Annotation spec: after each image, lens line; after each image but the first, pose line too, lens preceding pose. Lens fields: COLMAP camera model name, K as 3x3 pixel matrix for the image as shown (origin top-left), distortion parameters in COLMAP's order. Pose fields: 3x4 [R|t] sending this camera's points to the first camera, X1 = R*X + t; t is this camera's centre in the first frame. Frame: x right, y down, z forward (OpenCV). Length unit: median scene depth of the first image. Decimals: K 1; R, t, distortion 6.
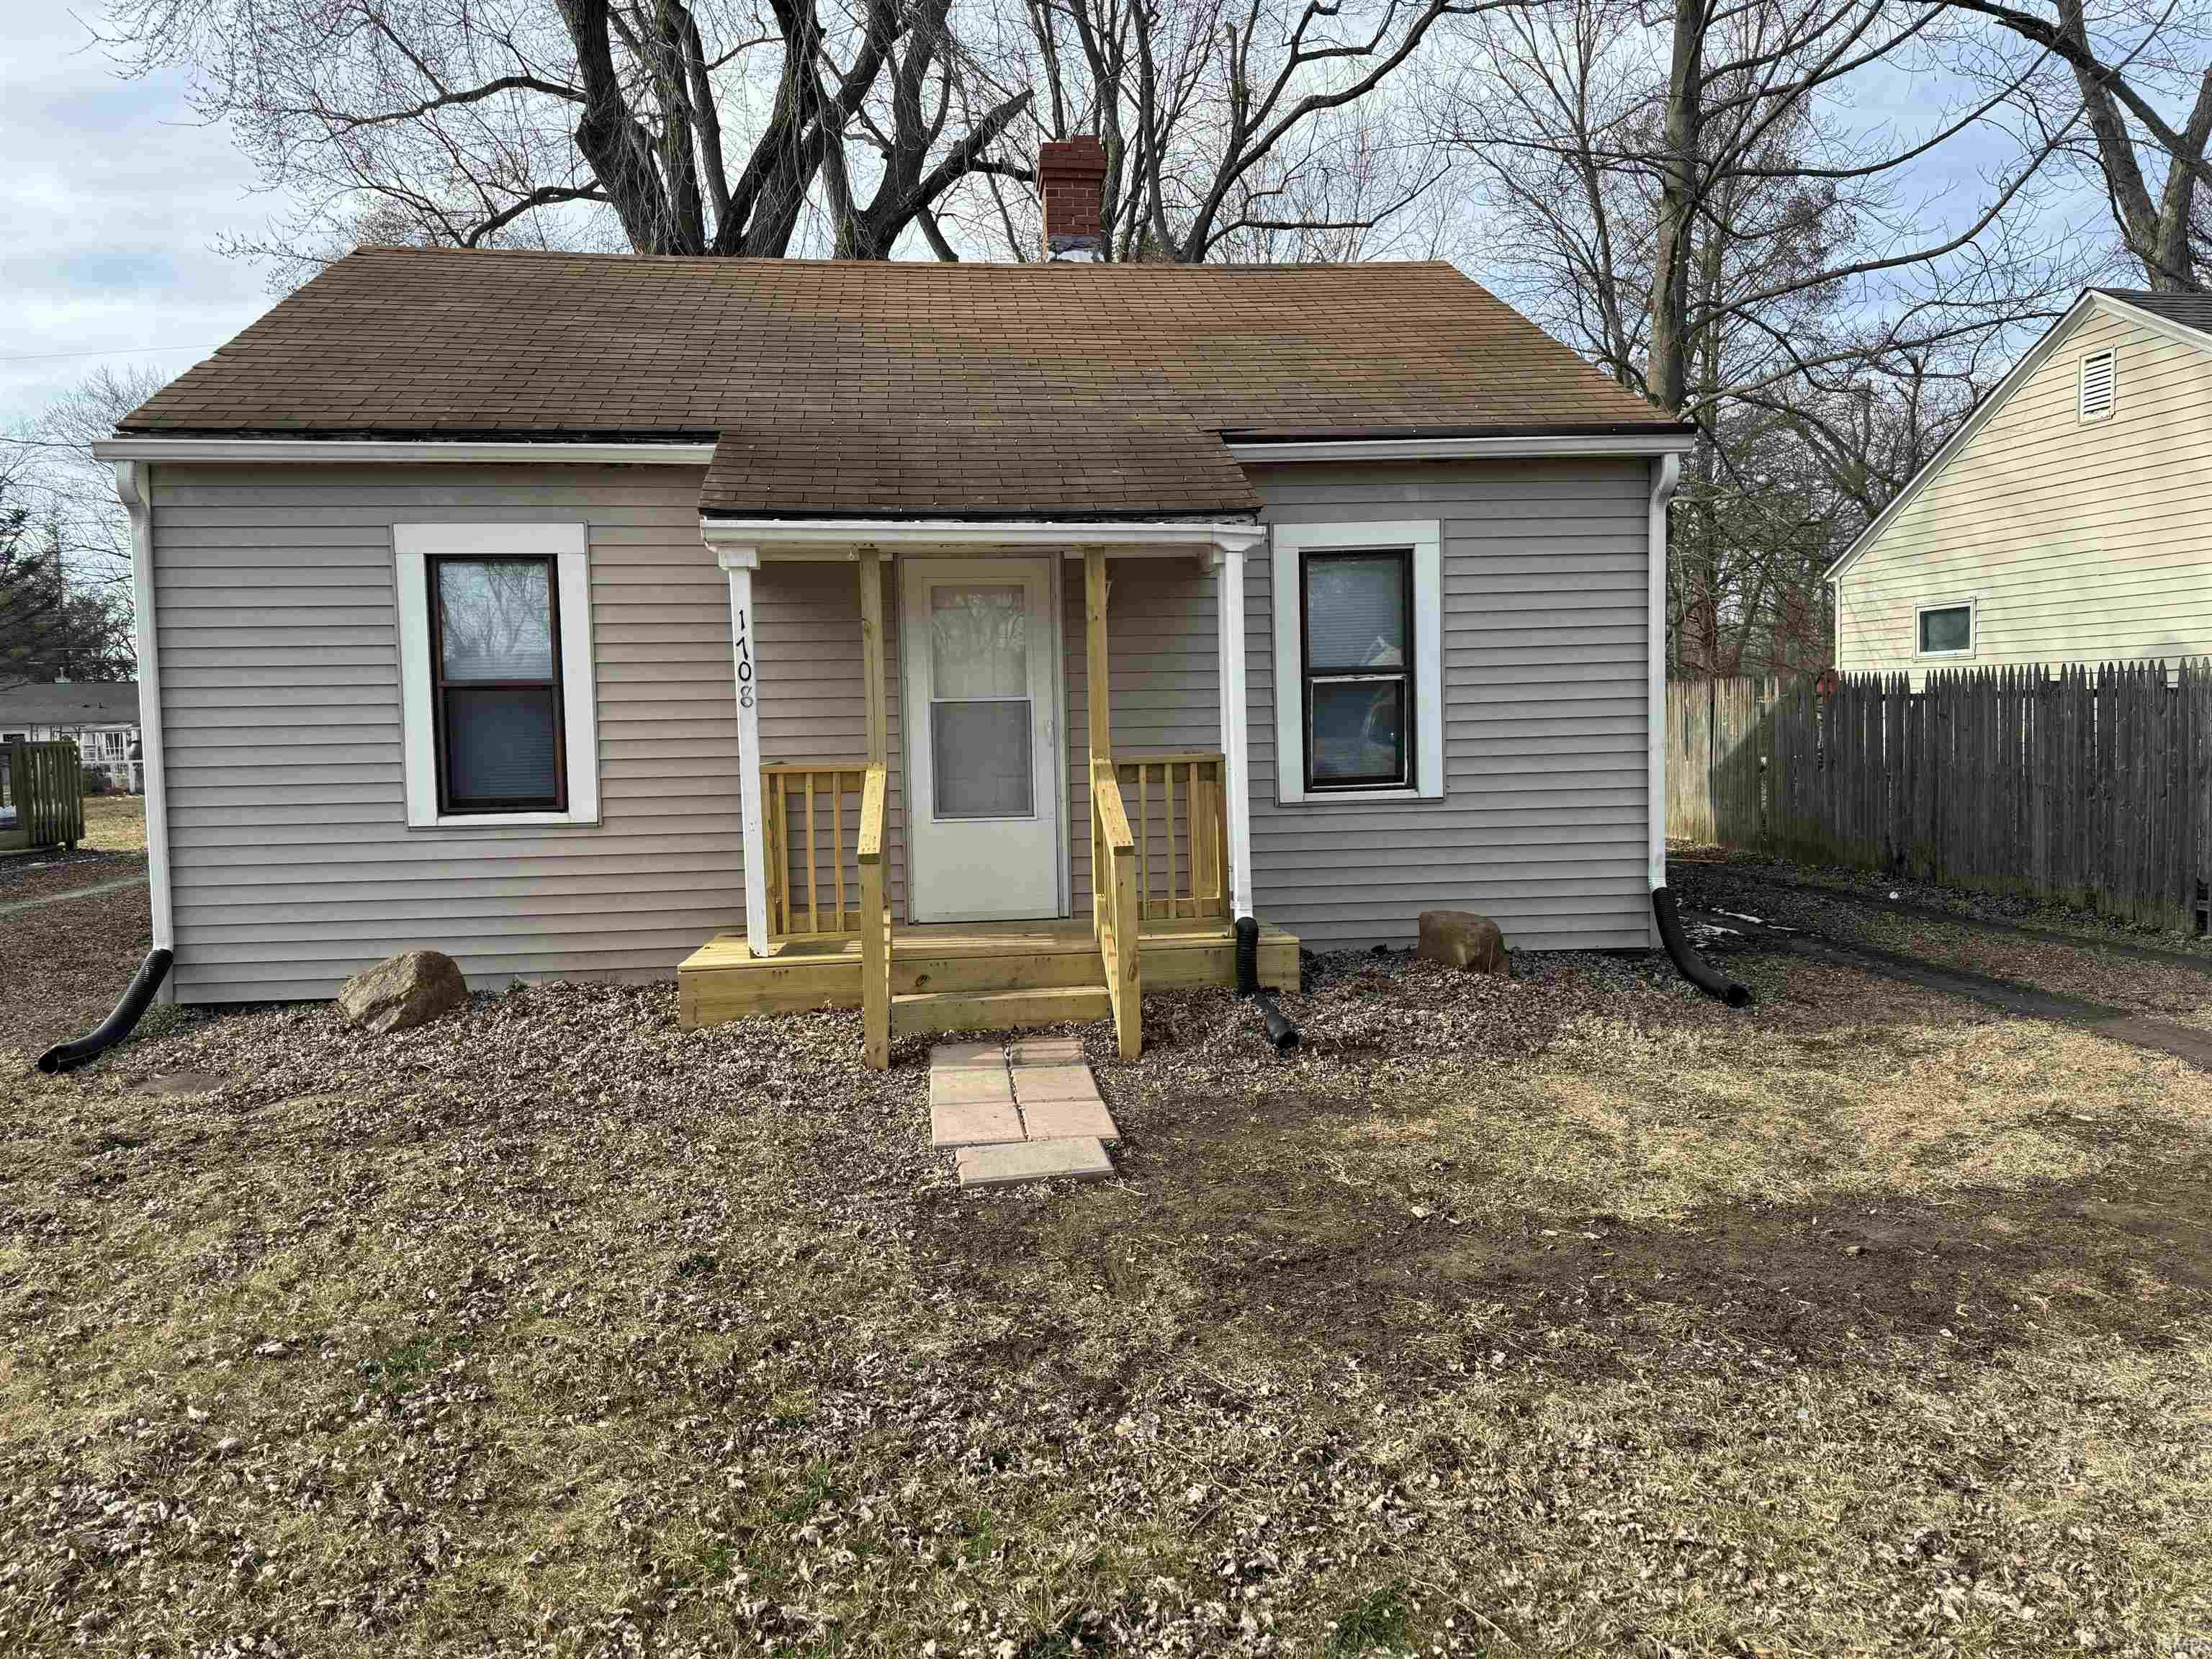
lens RADIAL K [[1528.6, 0, 1096.4], [0, 1528.6, 817.7], [0, 0, 1]] dist [0.022816, -0.013917]
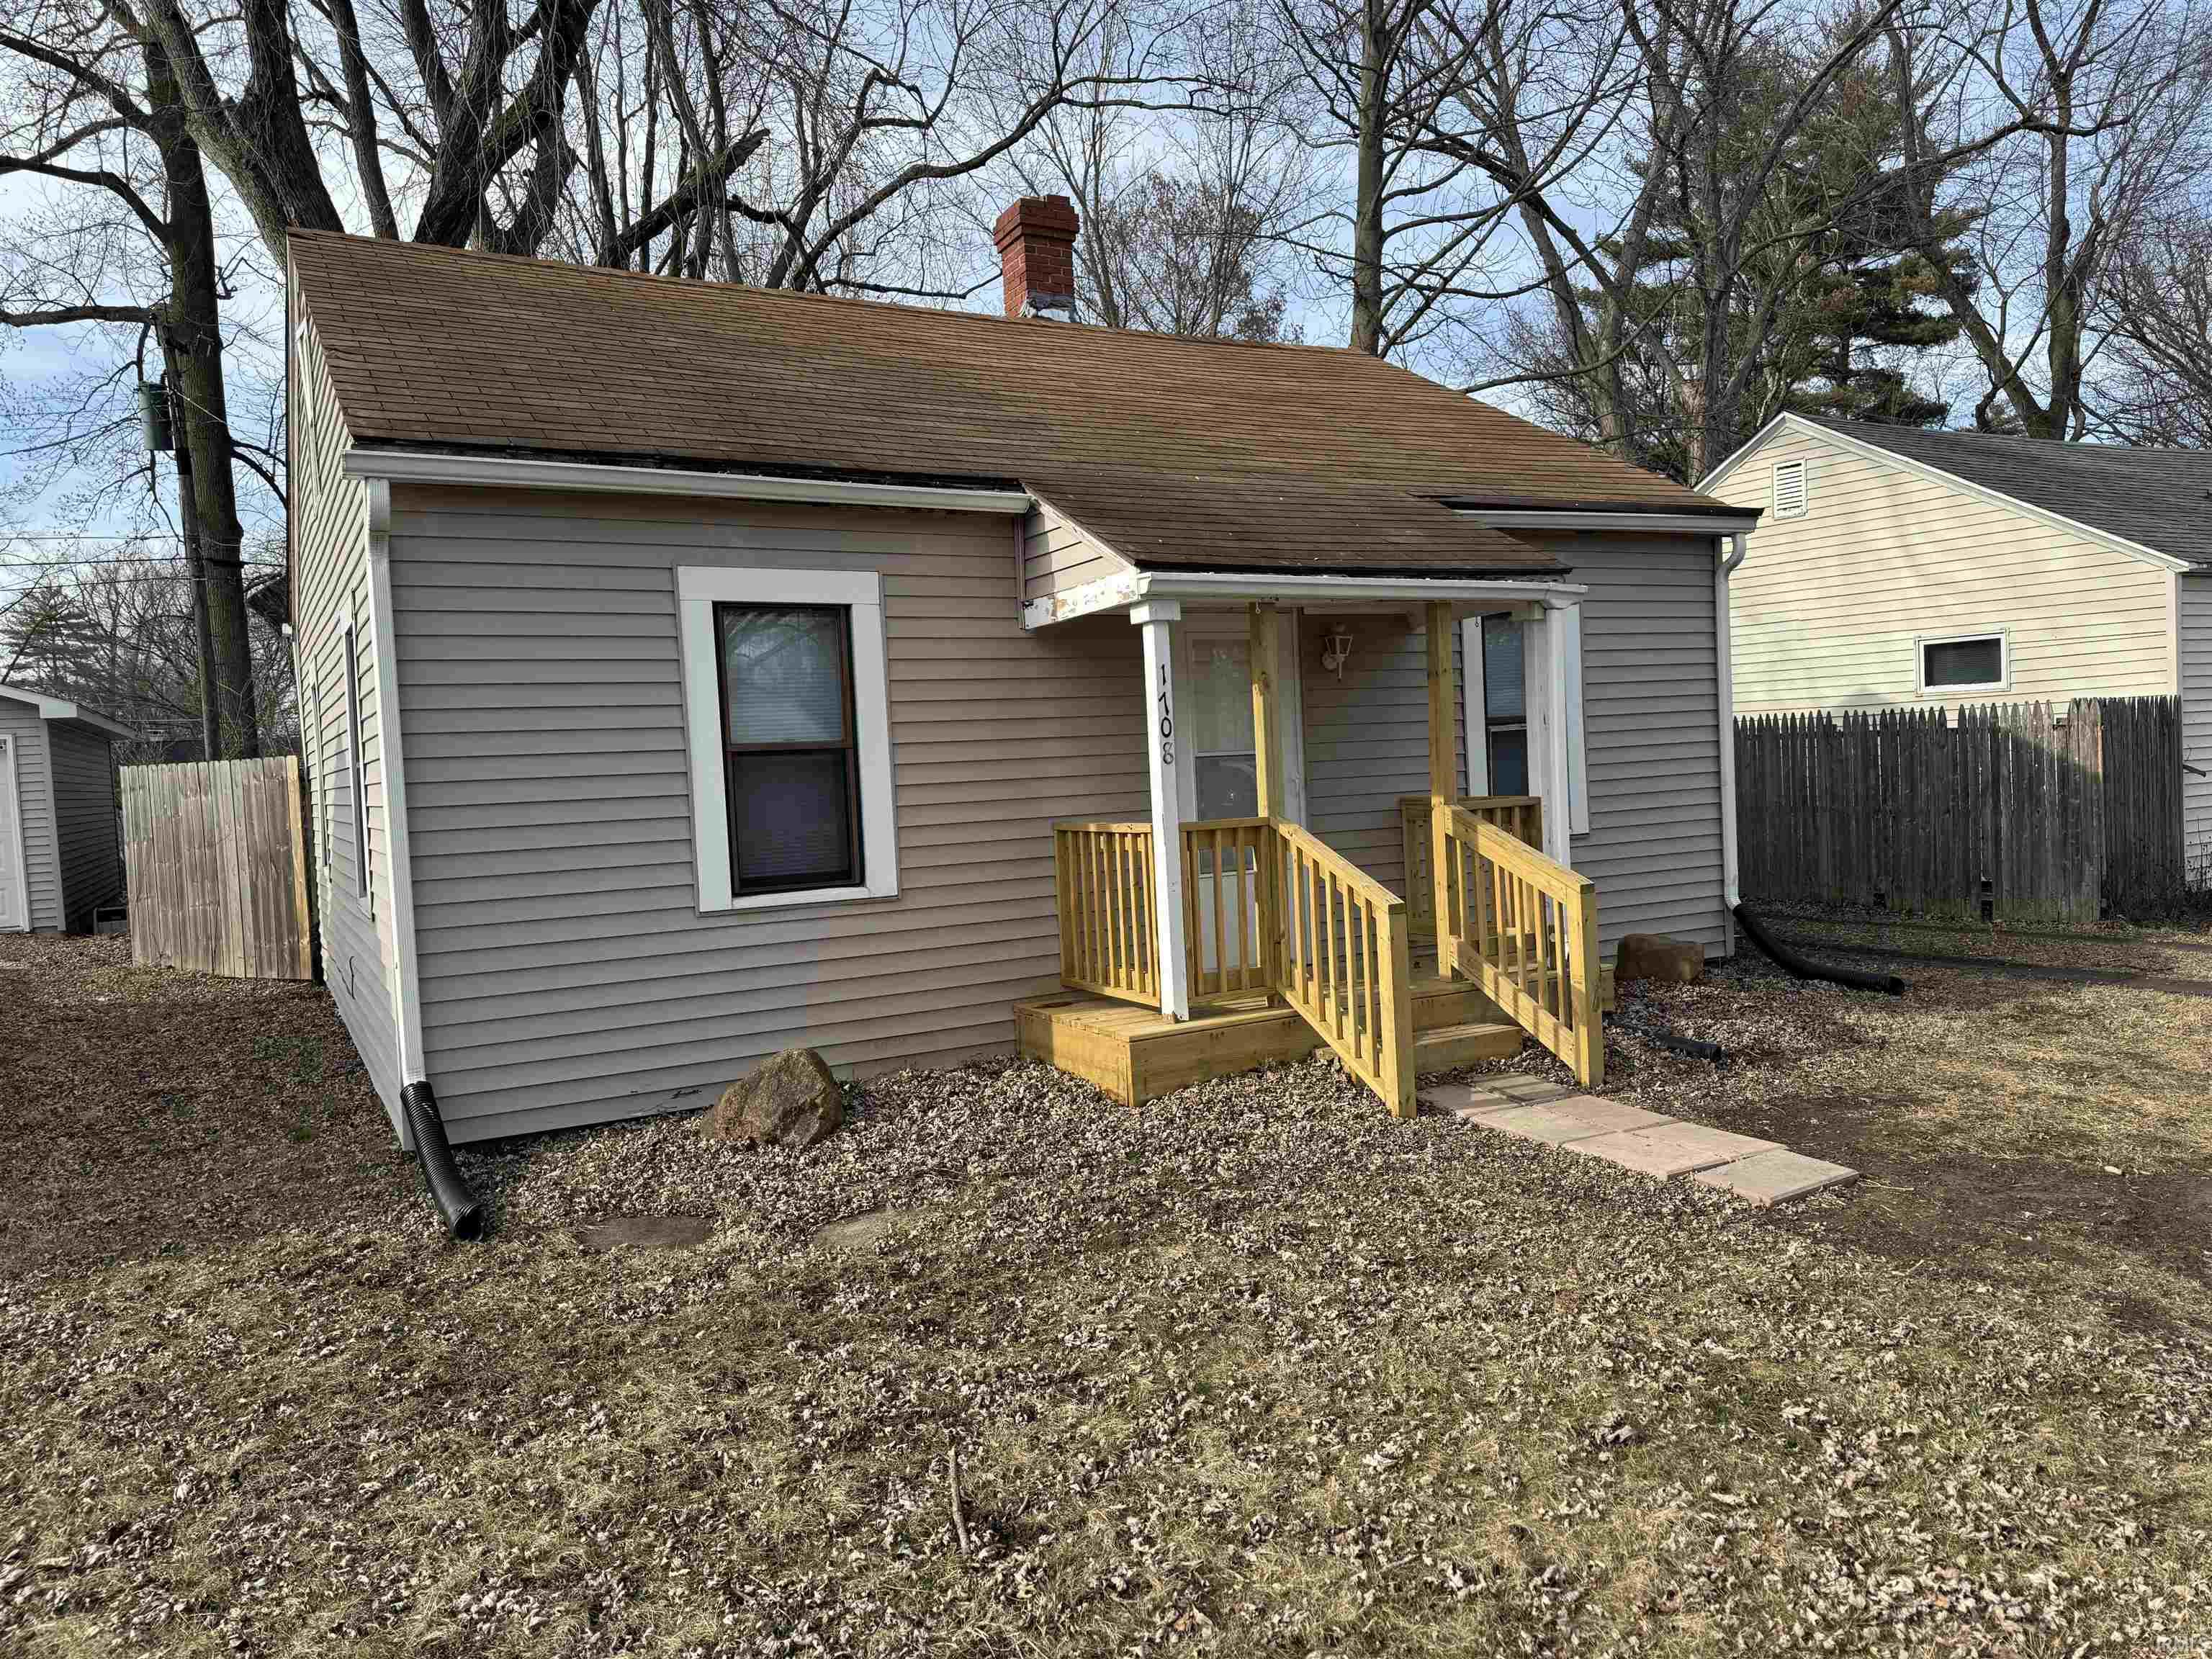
lens RADIAL K [[1528.6, 0, 1097.2], [0, 1528.6, 834.1], [0, 0, 1]] dist [0.022816, -0.013917]
pose [[0.926905, -0.039324, 0.373230, -0.560664], [0.049415, 0.998625, -0.017504, -0.011852], [-0.372028, 0.034668, 0.927574, 0.106801]]
